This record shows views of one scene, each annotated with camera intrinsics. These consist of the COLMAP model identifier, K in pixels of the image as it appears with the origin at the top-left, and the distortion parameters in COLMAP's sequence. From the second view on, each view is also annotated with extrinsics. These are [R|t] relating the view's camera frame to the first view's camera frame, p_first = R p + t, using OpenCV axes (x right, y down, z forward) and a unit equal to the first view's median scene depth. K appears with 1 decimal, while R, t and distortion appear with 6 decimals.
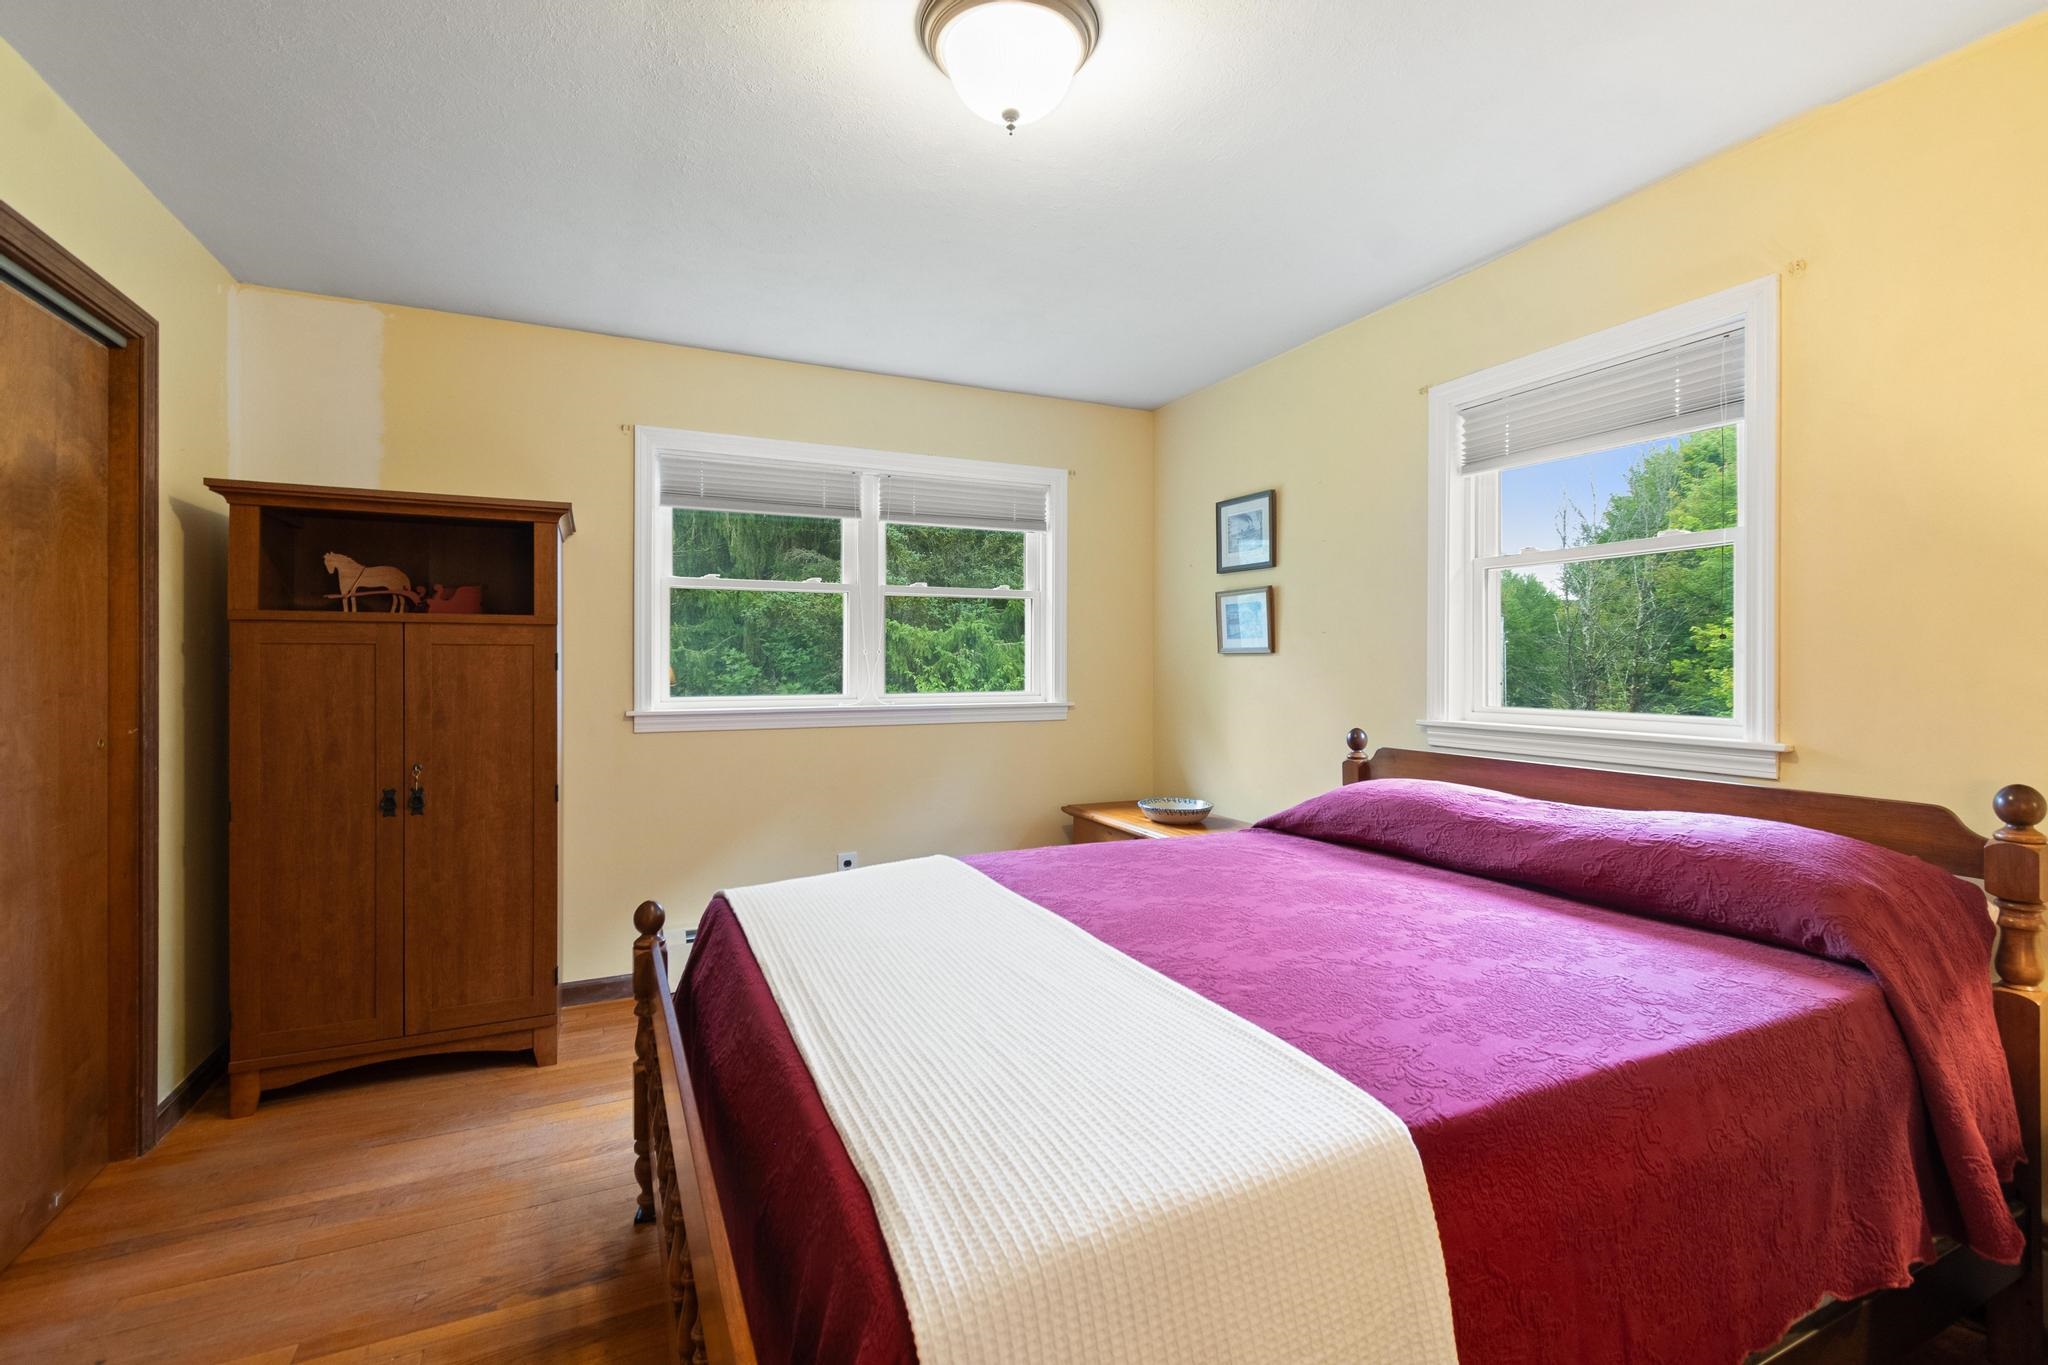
lens RADIAL K [[906.4, 0, 1018.5], [0, 906.4, 652.8], [0, 0, 1]] dist [0.000921, -0.000849]
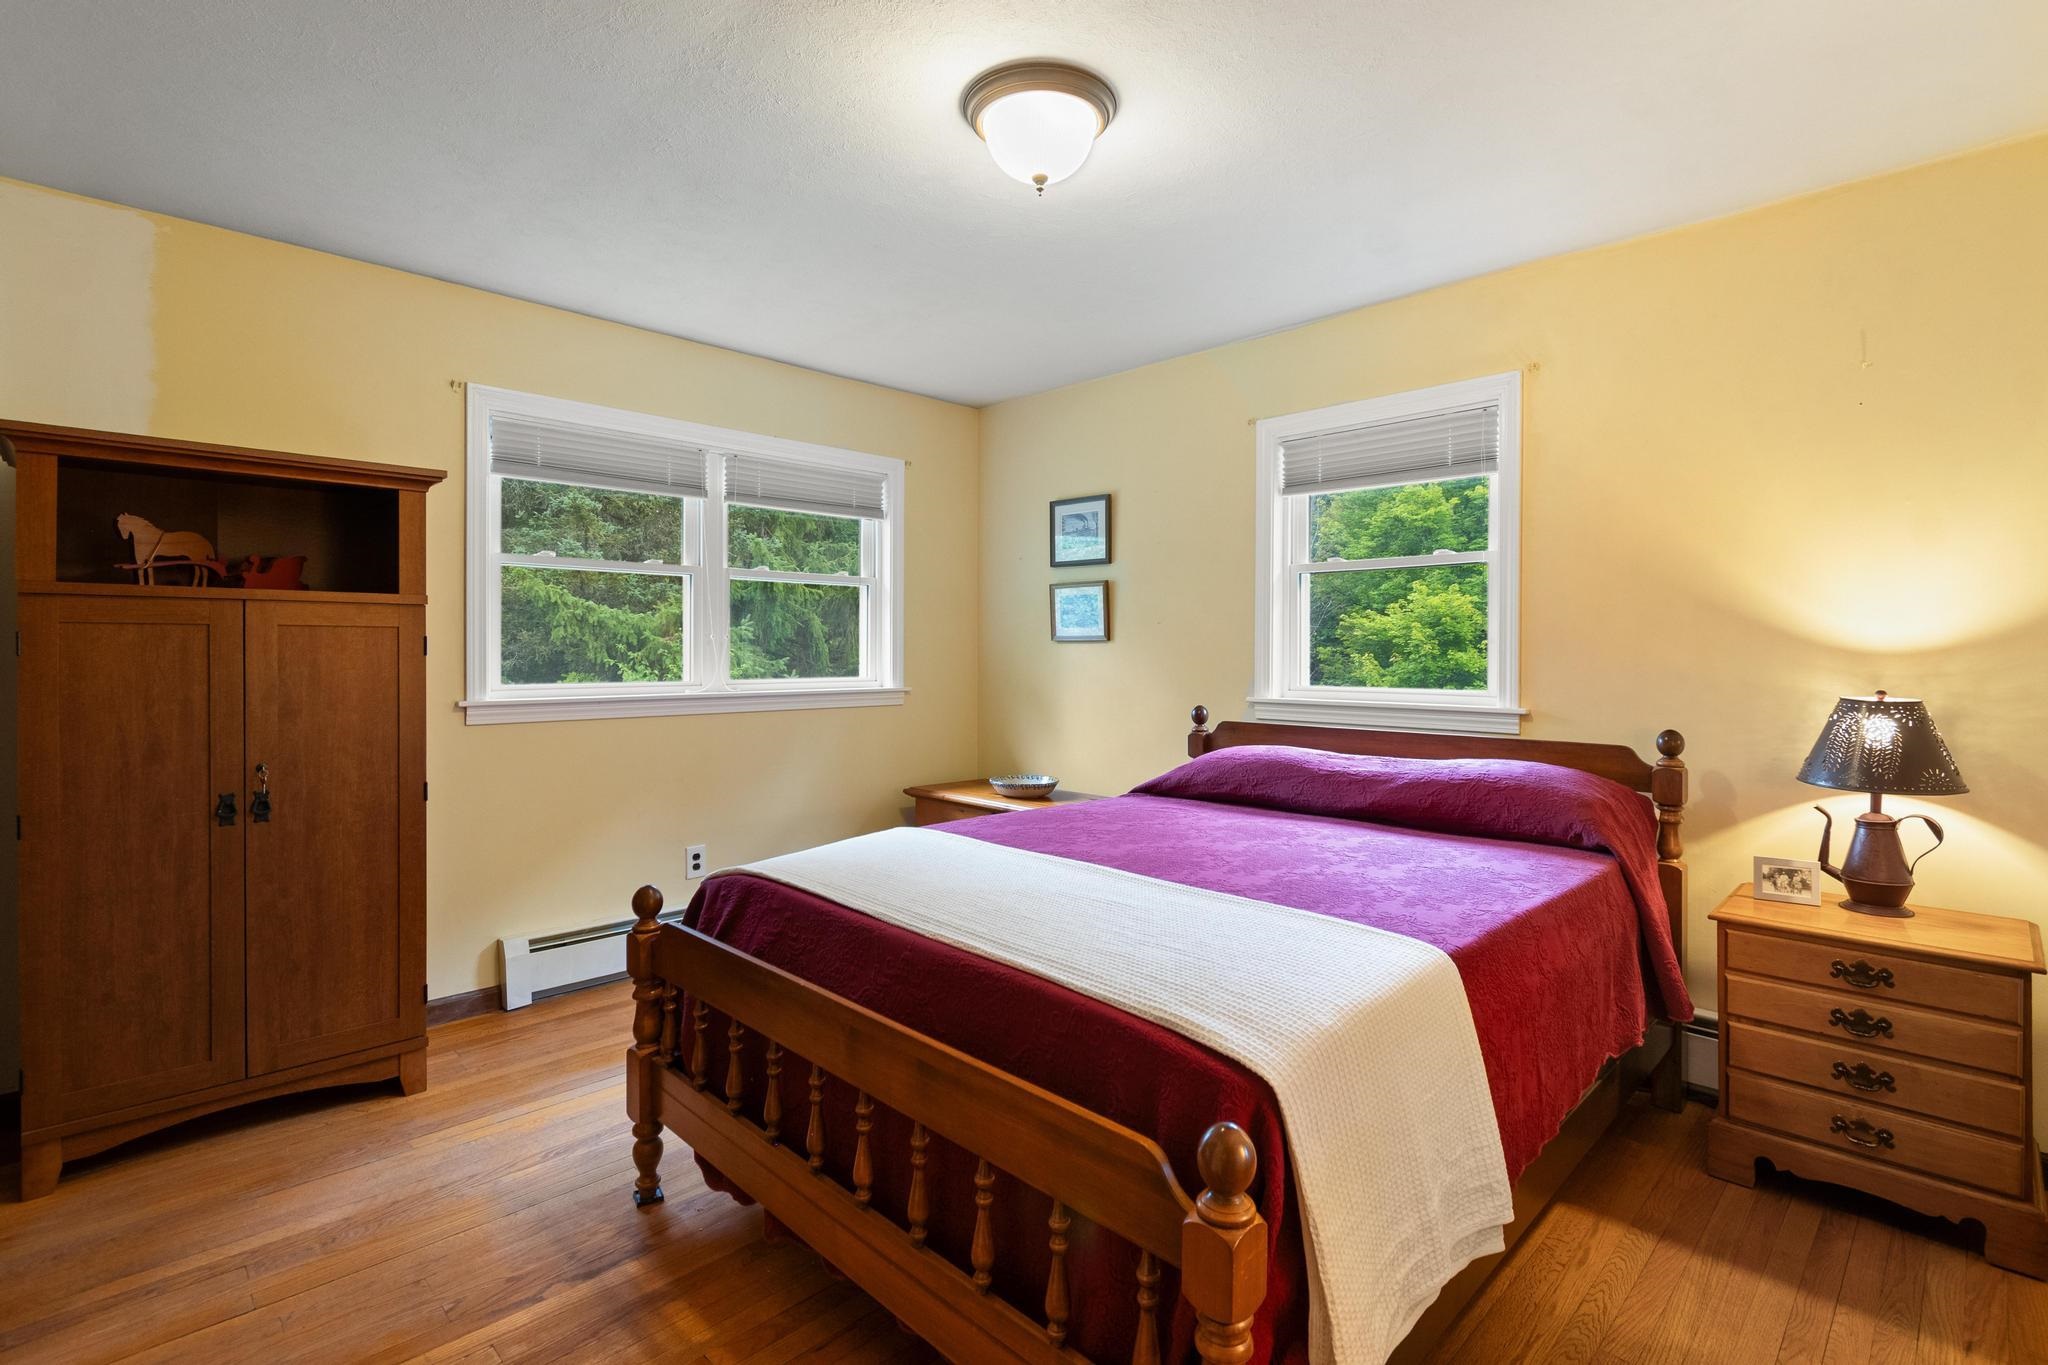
lens RADIAL K [[957.8, 0, 1020.2], [0, 957.8, 641.1], [0, 0, 1]] dist [0.001407, -0.004326]
pose [[0.943836, 0.005791, 0.330364, -0.266076], [-0.006490, 0.999978, 0.001012, 0.000157], [-0.330351, -0.003099, 0.943853, -0.095716]]
